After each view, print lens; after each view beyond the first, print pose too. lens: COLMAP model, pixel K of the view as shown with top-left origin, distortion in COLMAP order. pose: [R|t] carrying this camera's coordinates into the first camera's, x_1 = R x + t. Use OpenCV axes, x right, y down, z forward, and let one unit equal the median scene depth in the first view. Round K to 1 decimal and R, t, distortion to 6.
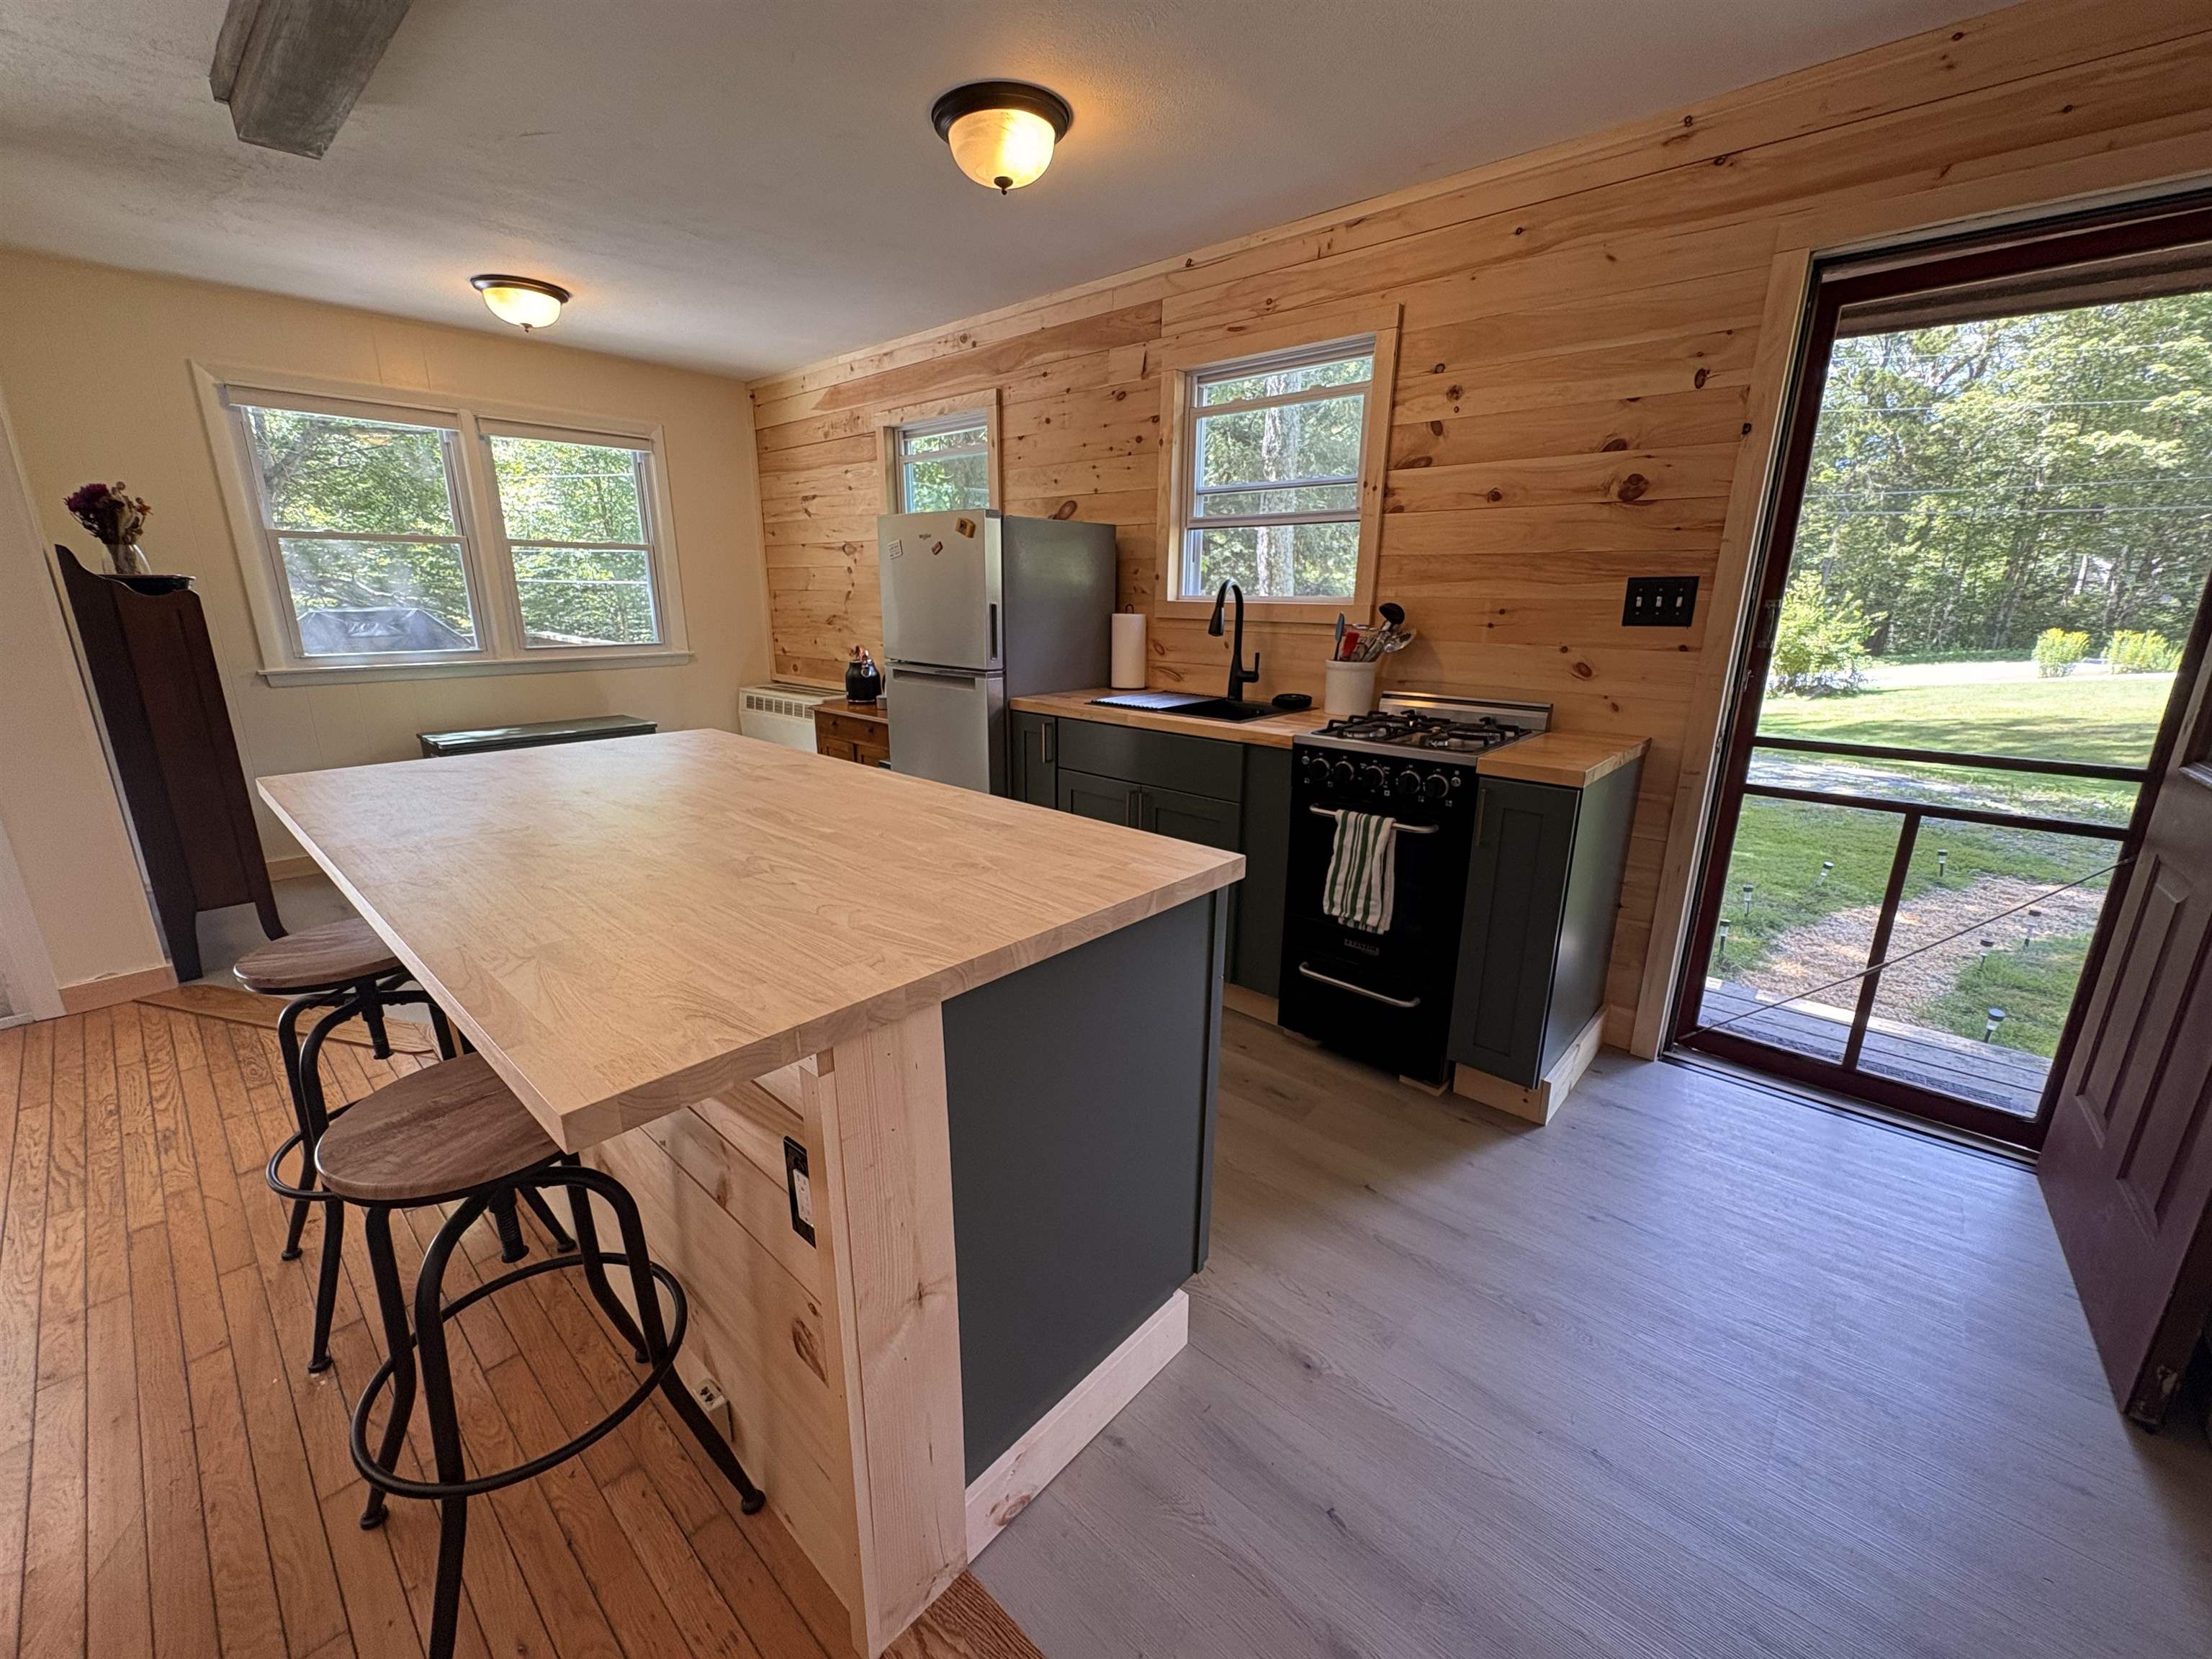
lens RADIAL K [[881.2, 0, 1106.0], [0, 881.2, 829.5], [0, 0, 1]] dist [0.000474, 0.000087]
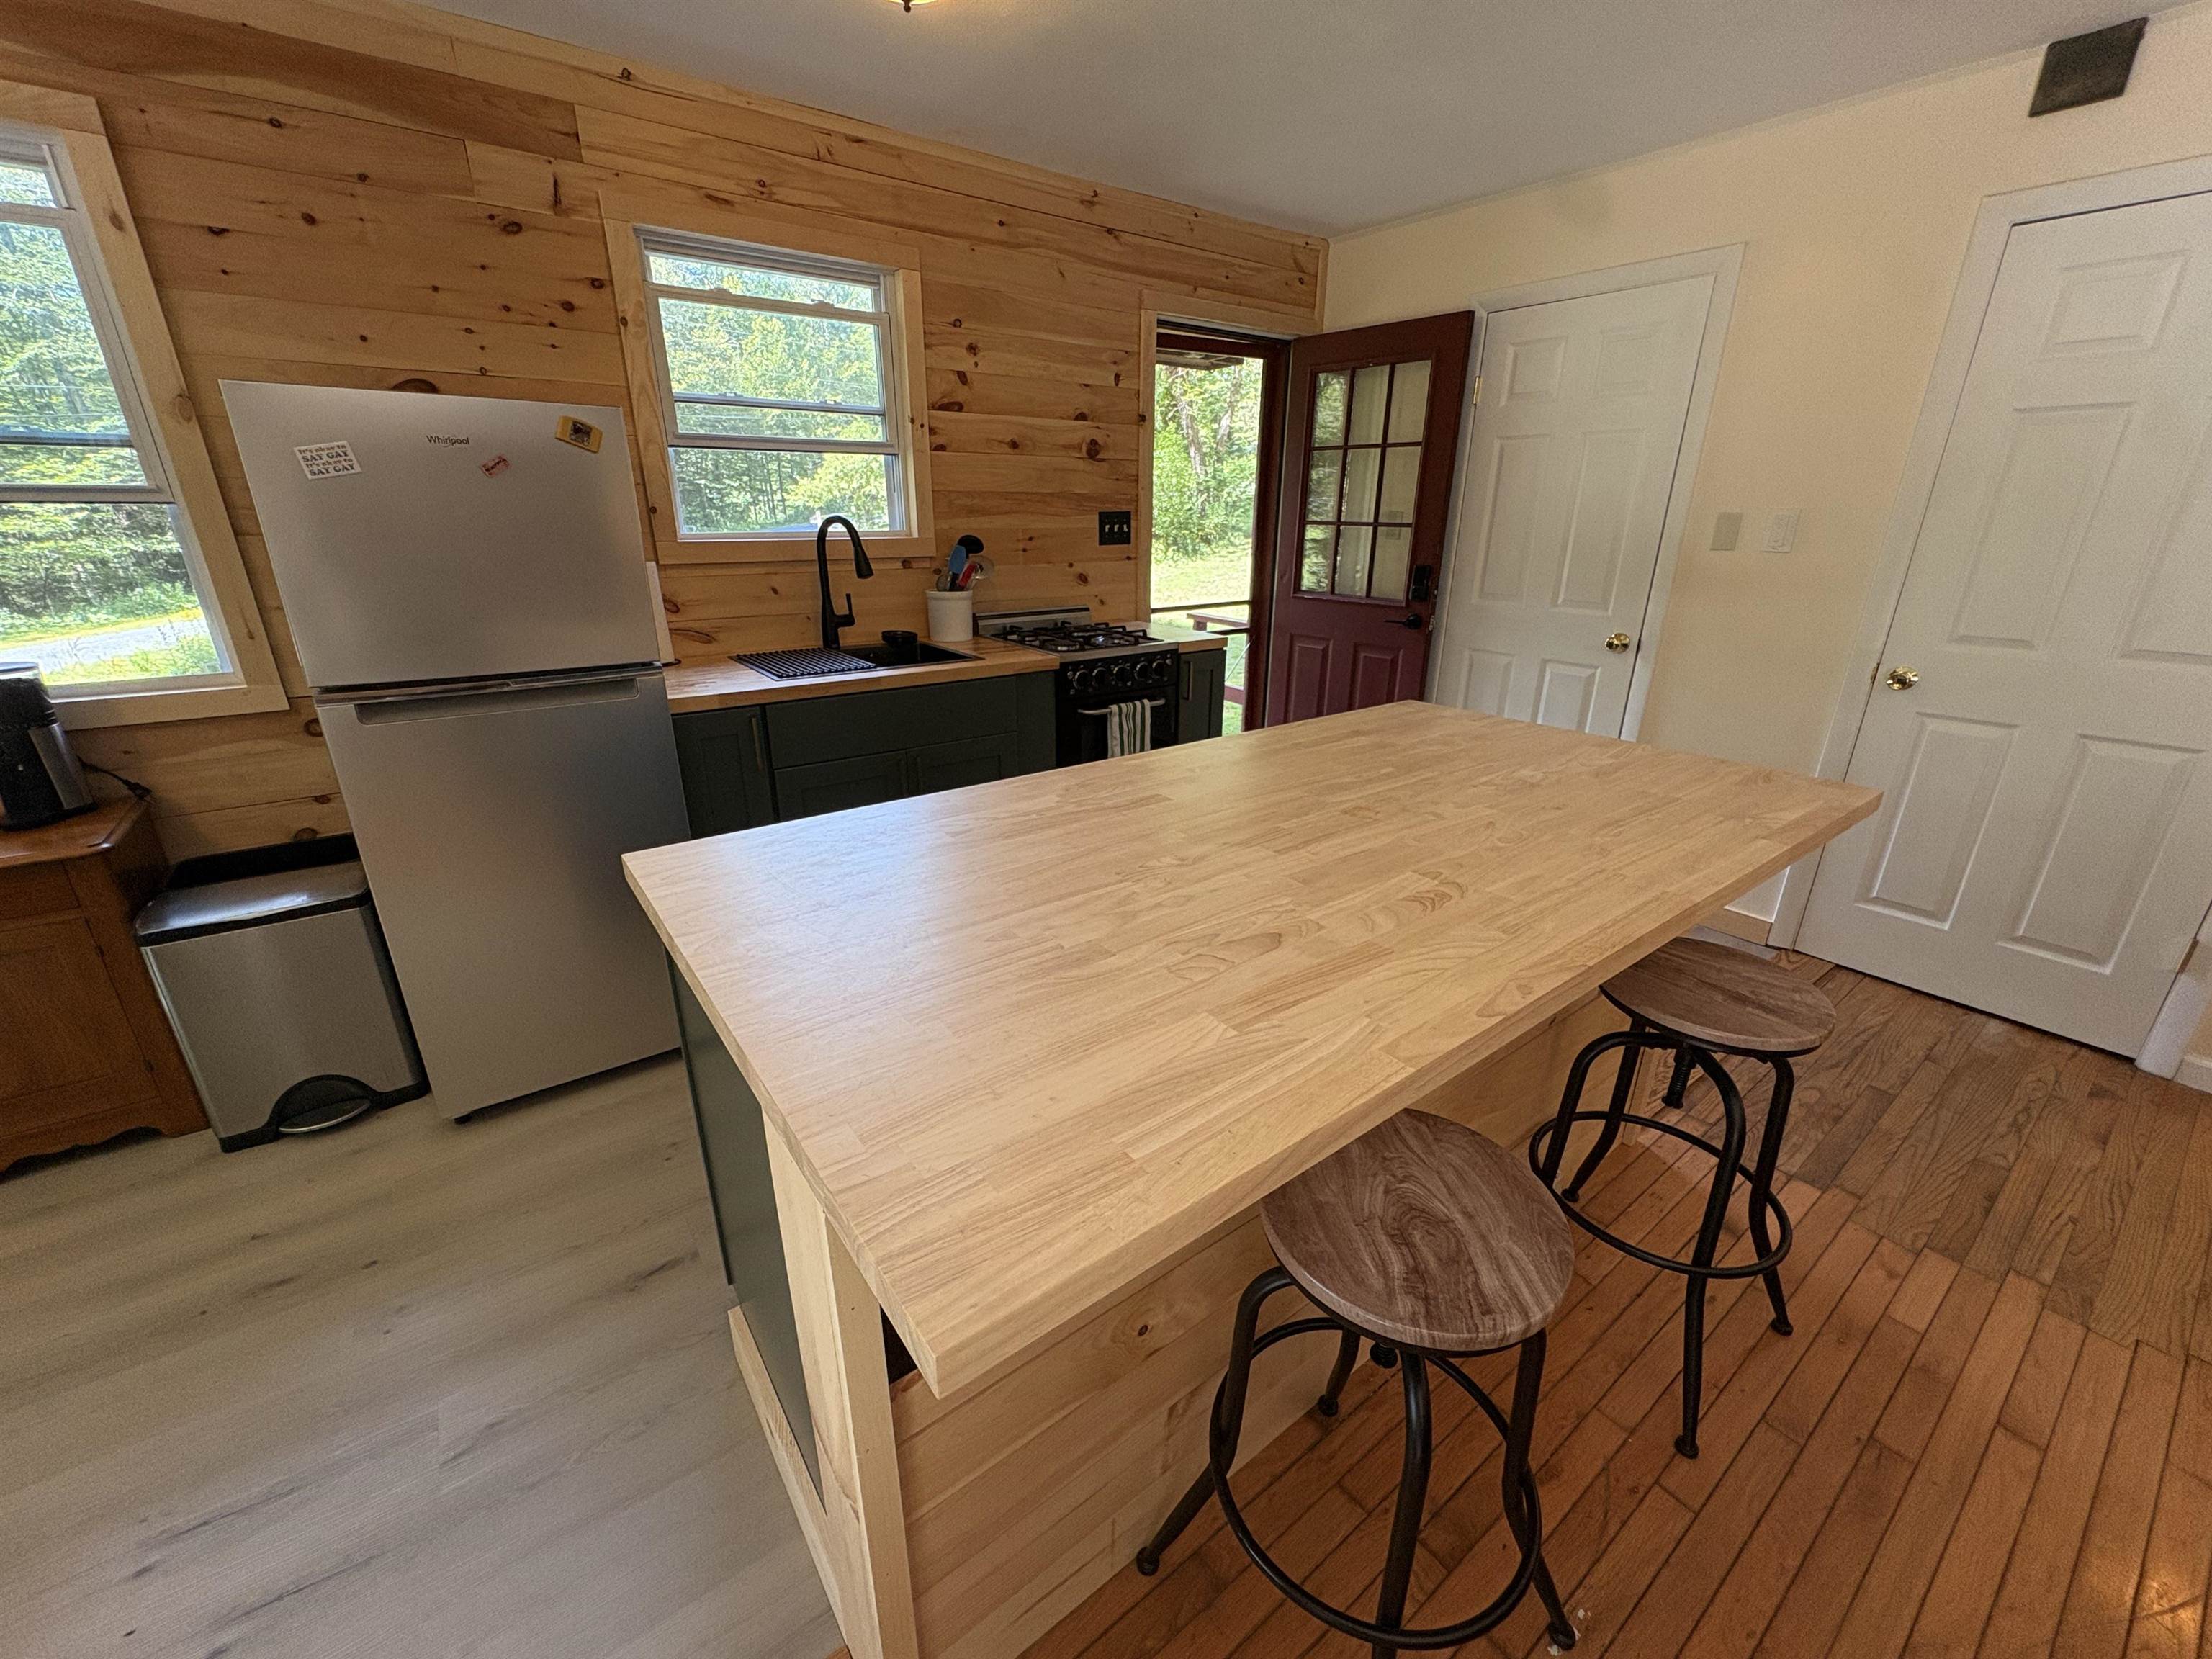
lens RADIAL K [[879.7, 0, 1106.0], [0, 879.7, 829.5], [0, 0, 1]] dist [0.000901, -0.000105]
pose [[0.198739, -0.345380, 0.917178, -0.797799], [0.255097, 0.921818, 0.291851, -0.191568], [-0.946271, 0.175967, 0.271307, 0.588895]]
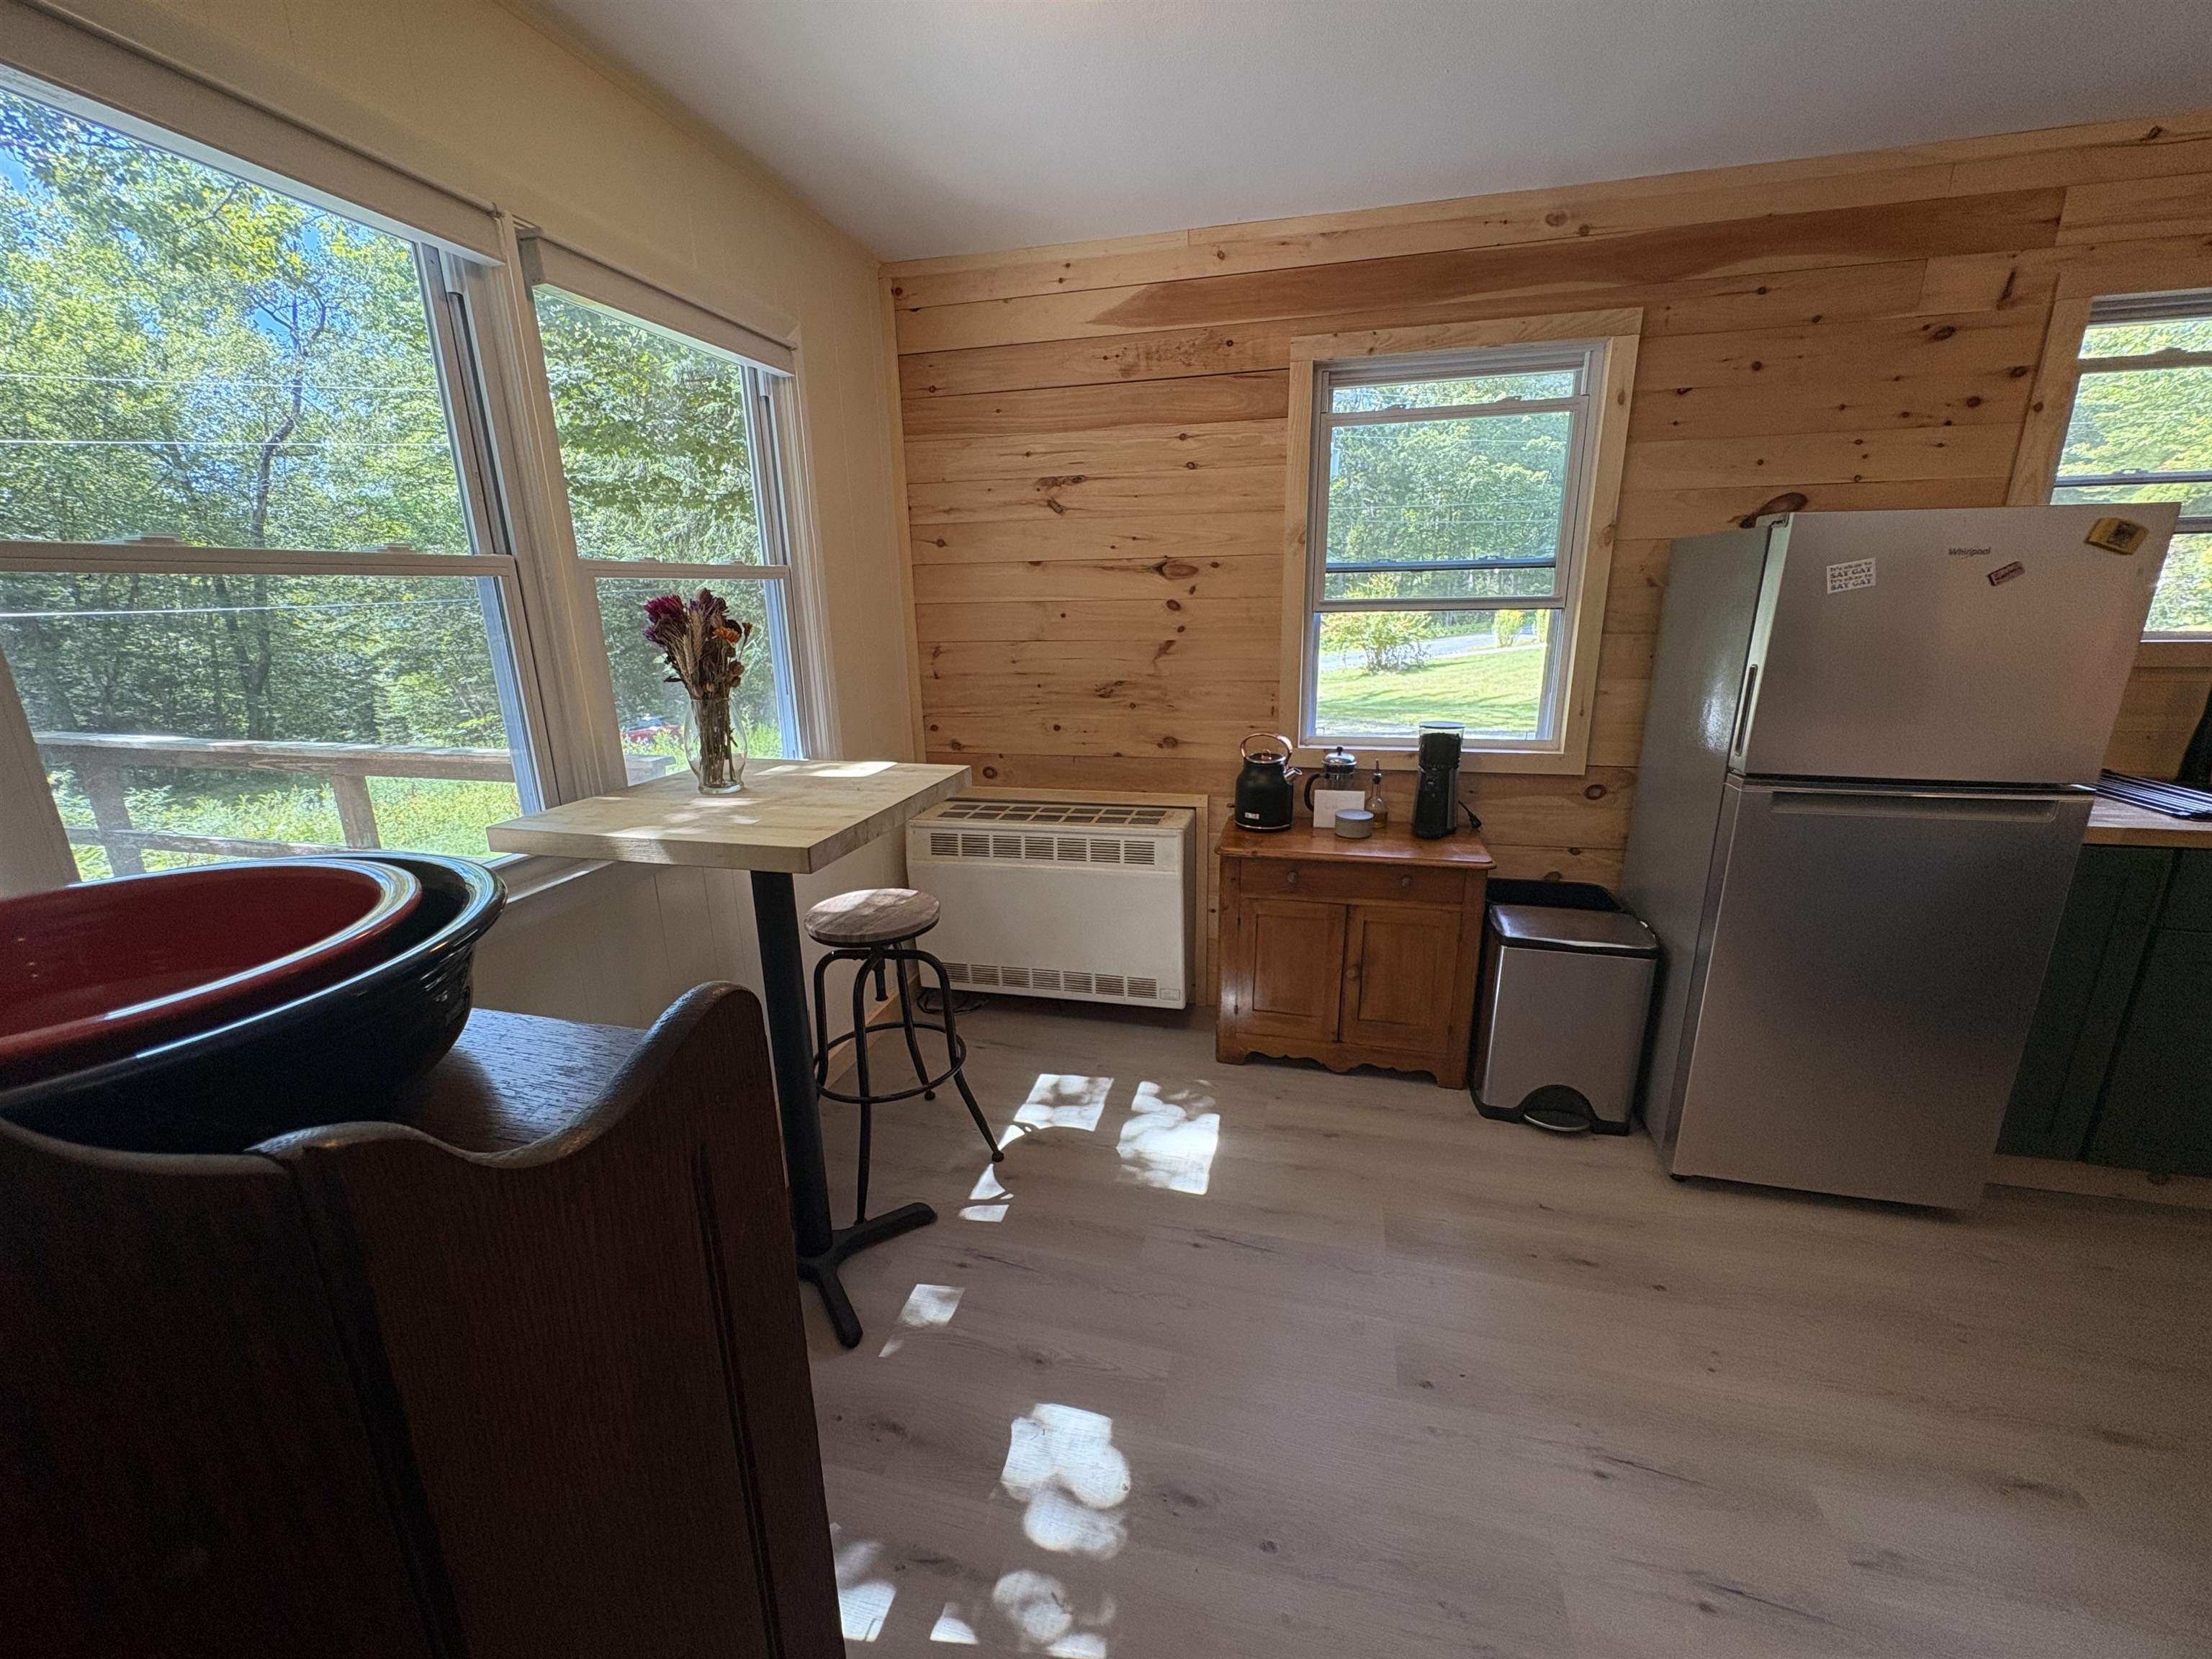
lens RADIAL K [[881.2, 0, 1106.0], [0, 881.2, 829.5], [0, 0, 1]] dist [0.000474, 0.000087]
pose [[0.882668, -0.147961, 0.446100, -1.068592], [0.150009, 0.988200, 0.030951, -0.296899], [-0.445416, 0.039599, 0.894448, 0.865531]]
